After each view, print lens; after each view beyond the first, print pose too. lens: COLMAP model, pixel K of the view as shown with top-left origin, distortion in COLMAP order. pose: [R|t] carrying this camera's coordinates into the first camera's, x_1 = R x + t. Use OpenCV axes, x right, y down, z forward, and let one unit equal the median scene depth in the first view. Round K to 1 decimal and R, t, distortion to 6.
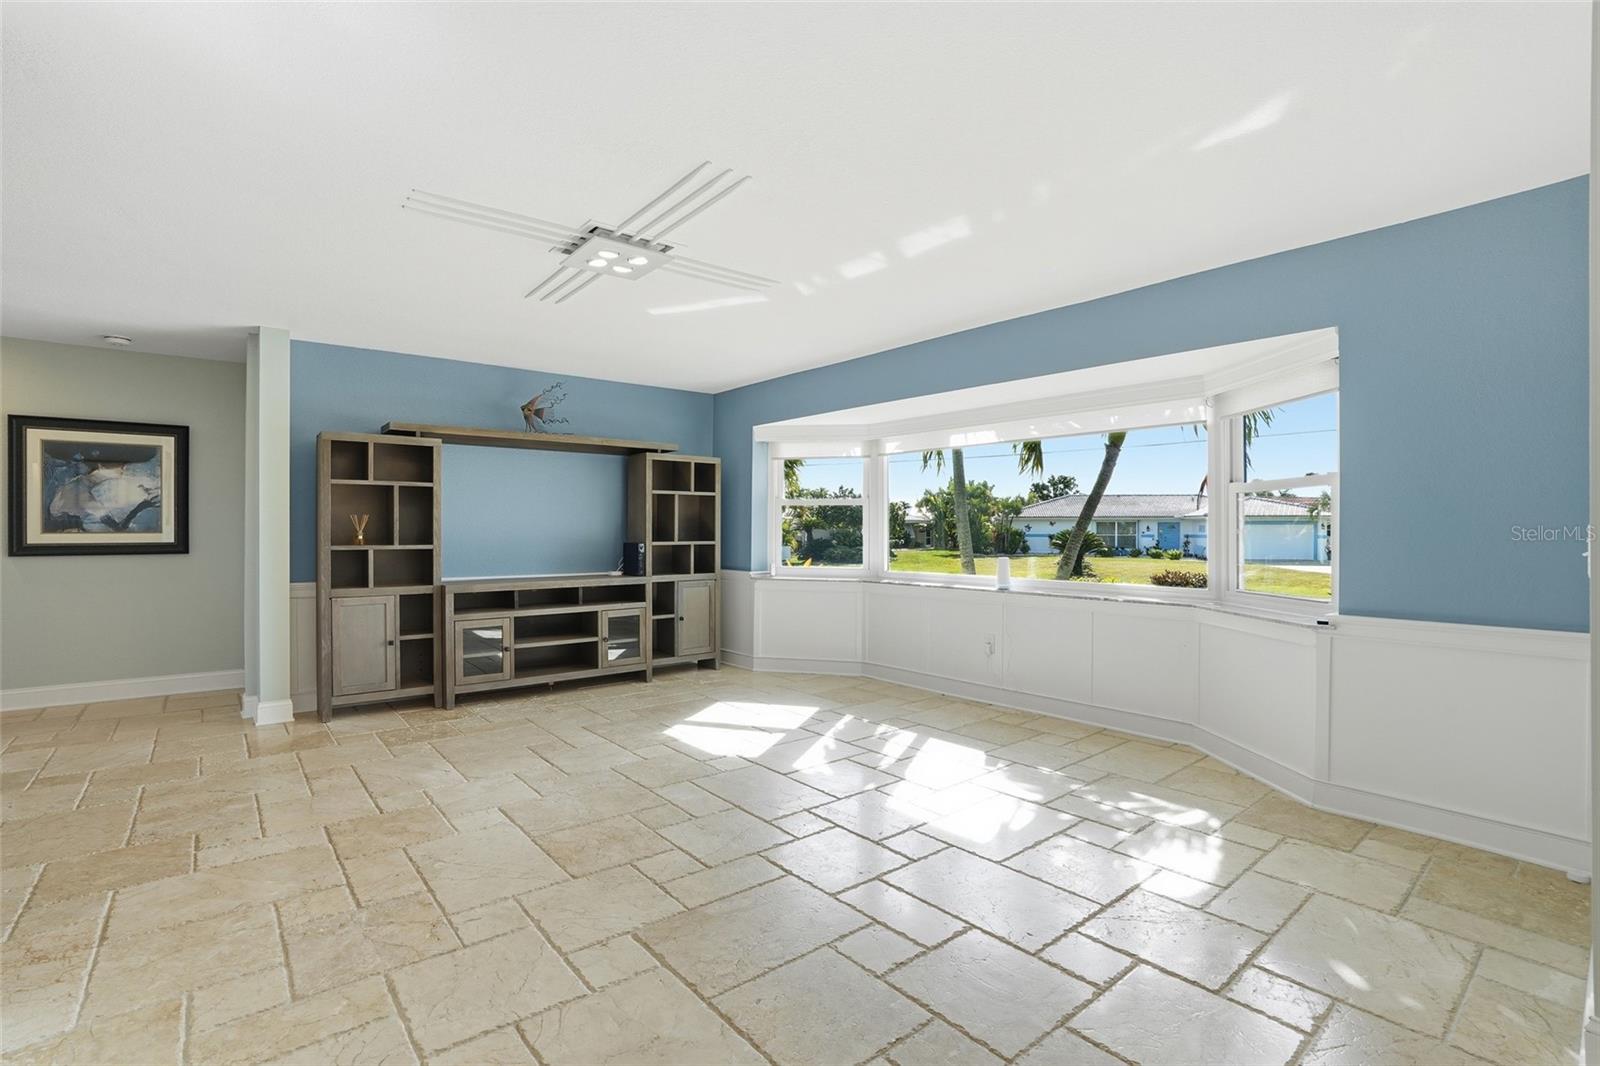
lens RADIAL K [[742.1, 0, 772.3], [0, 742.1, 528.8], [0, 0, 1]] dist [-0.057156, 0.015367]
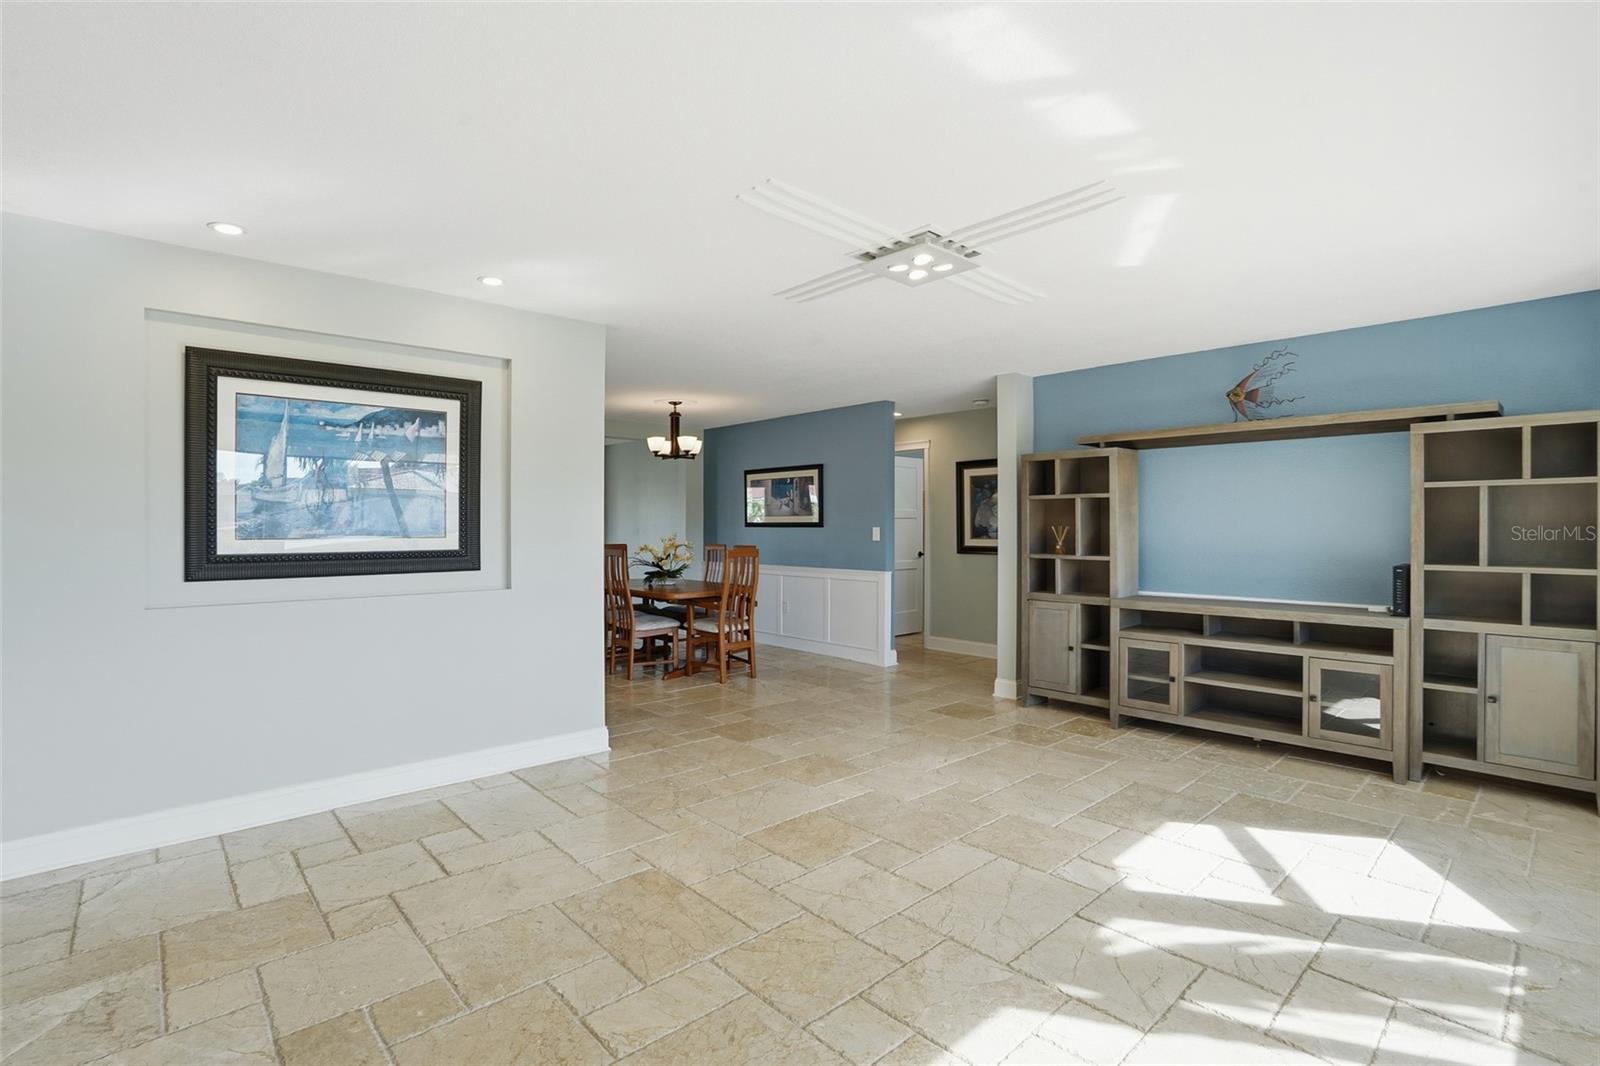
lens RADIAL K [[742.1, 0, 798.2], [0, 742.1, 531.7], [0, 0, 1]] dist [-0.057156, 0.015367]
pose [[0.073602, 0.005483, -0.997273, 0.528438], [0.001657, 0.999983, 0.005620, -0.019140], [0.997286, -0.002067, 0.073591, 0.558057]]
